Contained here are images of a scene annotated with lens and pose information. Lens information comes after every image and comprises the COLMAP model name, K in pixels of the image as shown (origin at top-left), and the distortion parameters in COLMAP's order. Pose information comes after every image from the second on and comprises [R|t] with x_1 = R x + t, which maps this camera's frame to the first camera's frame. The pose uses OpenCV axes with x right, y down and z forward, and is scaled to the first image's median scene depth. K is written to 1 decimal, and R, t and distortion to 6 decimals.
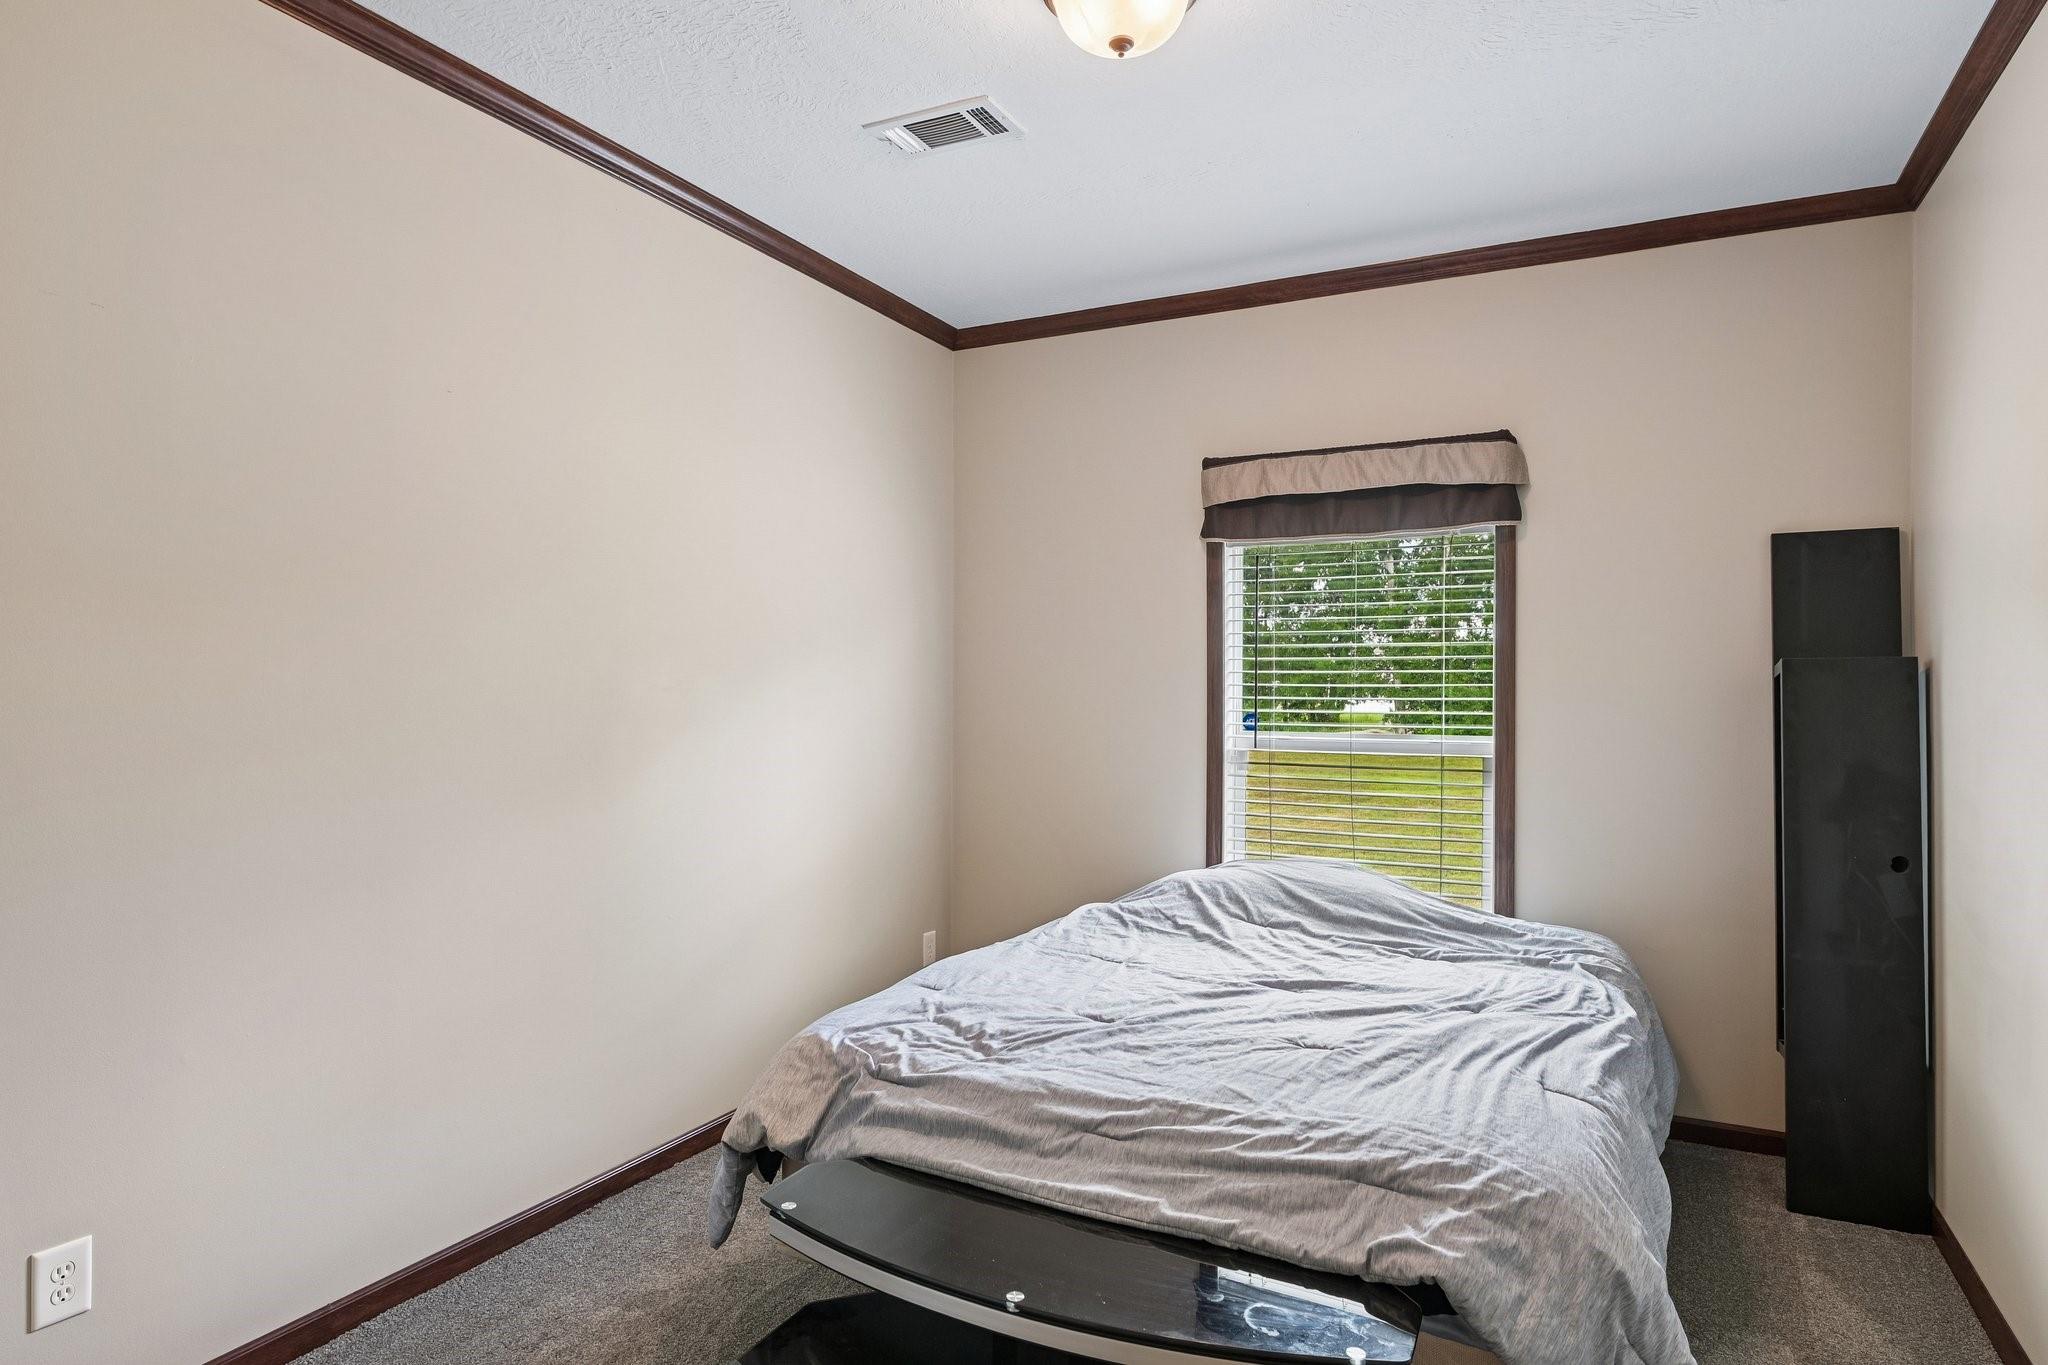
lens RADIAL K [[1151.3, 0, 1024.0], [0, 1151.3, 682.5], [0, 0, 1]] dist [-0.002111, -0.000426]
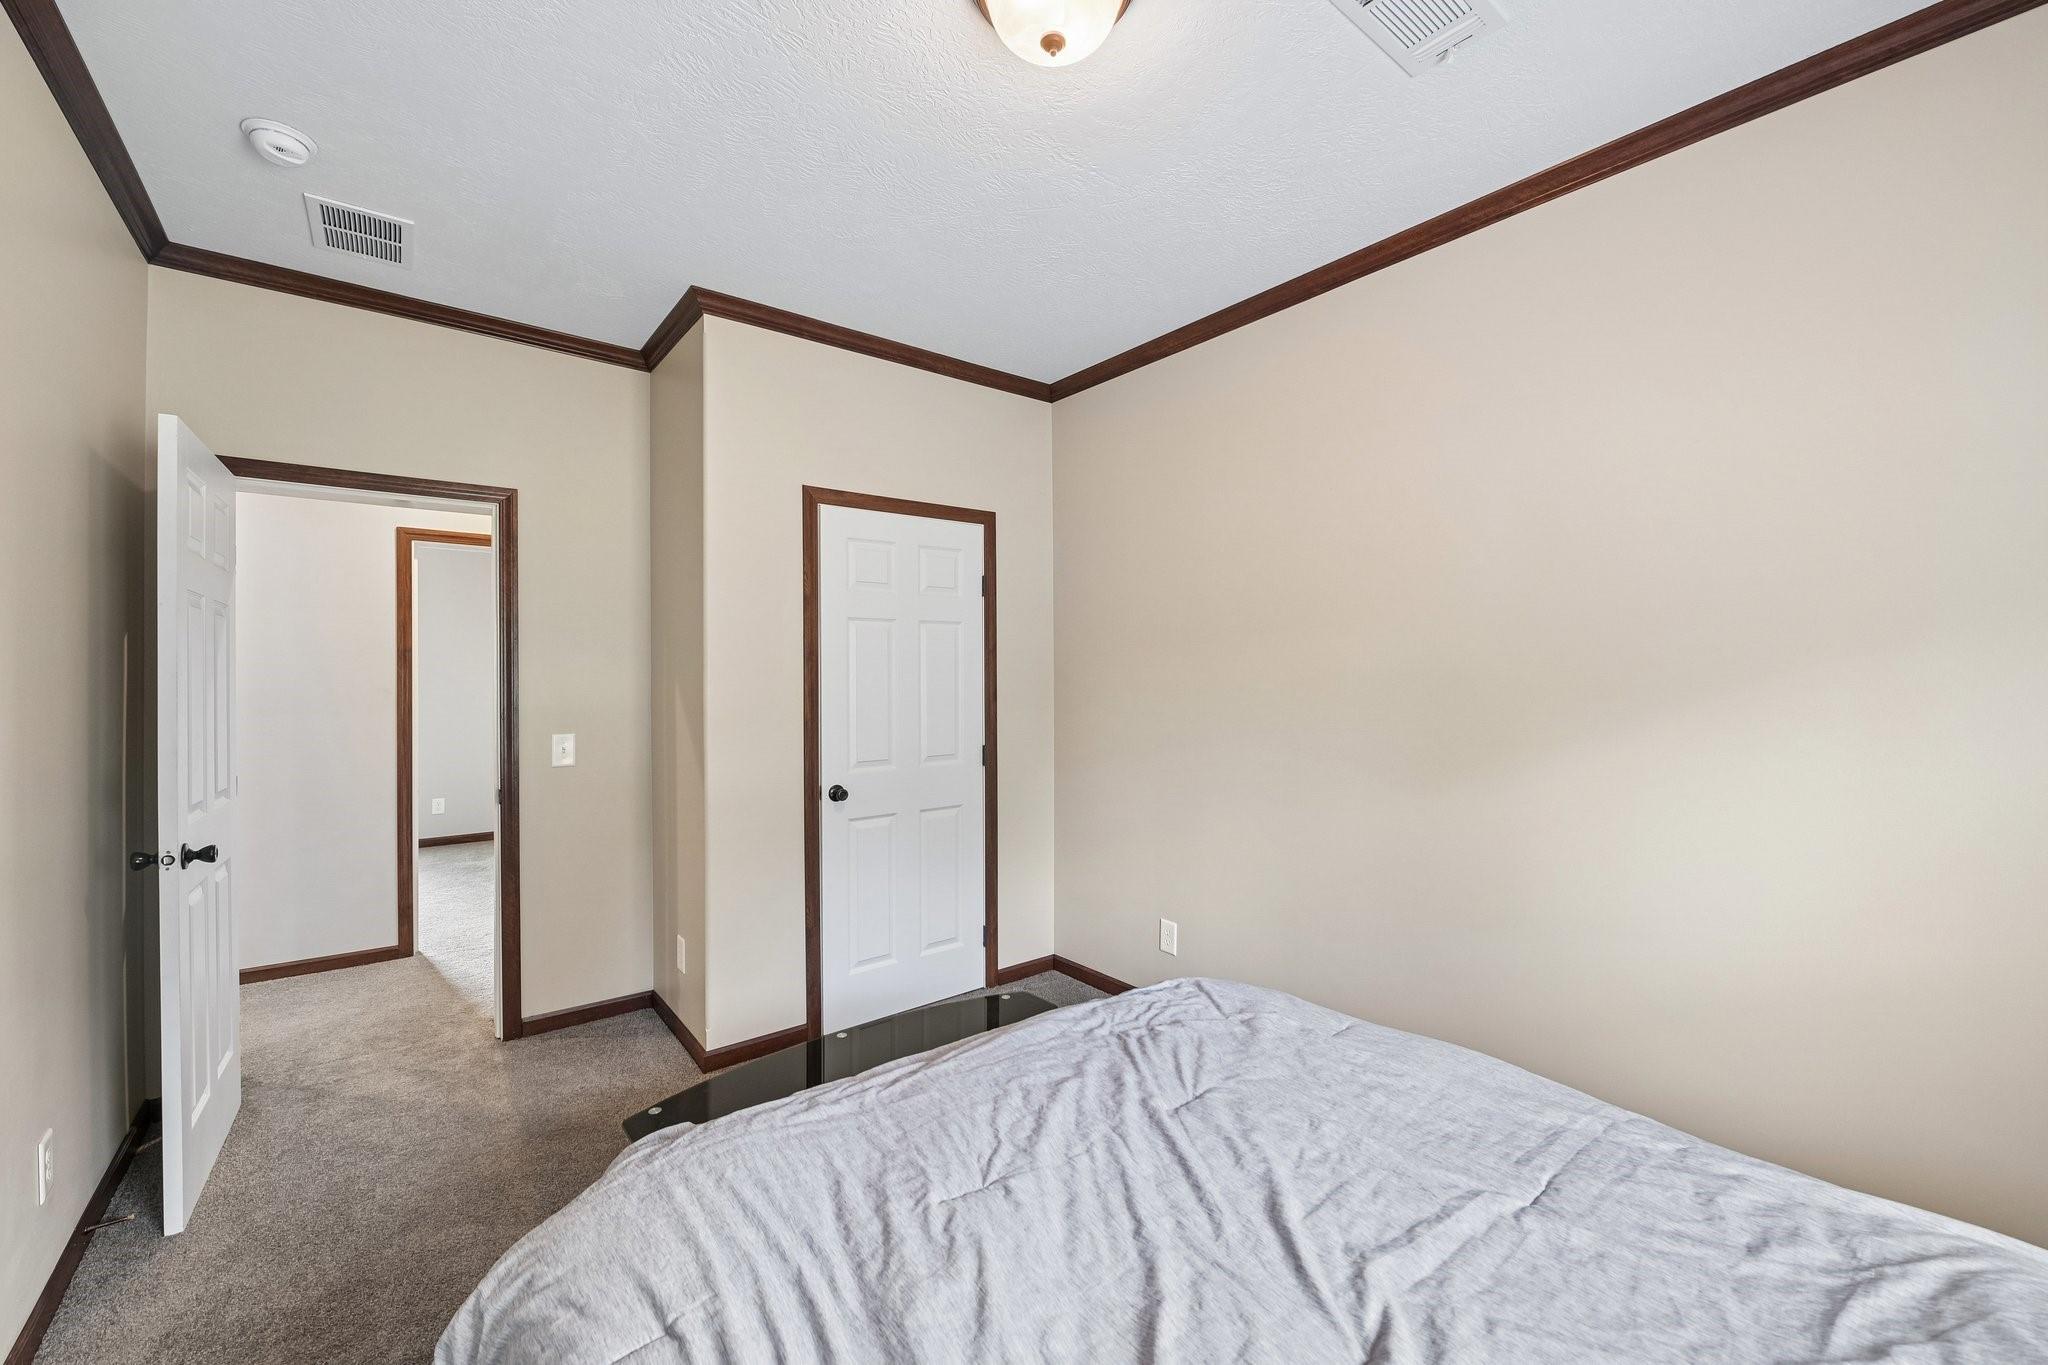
lens RADIAL K [[823.5, 0, 1019.3], [0, 823.5, 673.7], [0, 0, 1]] dist [-0.001323, -0.000772]
pose [[-0.420553, -0.006349, -0.907246, 0.745509], [0.004494, 0.999949, -0.009081, -0.003076], [0.907257, -0.007897, -0.420502, 1.304808]]
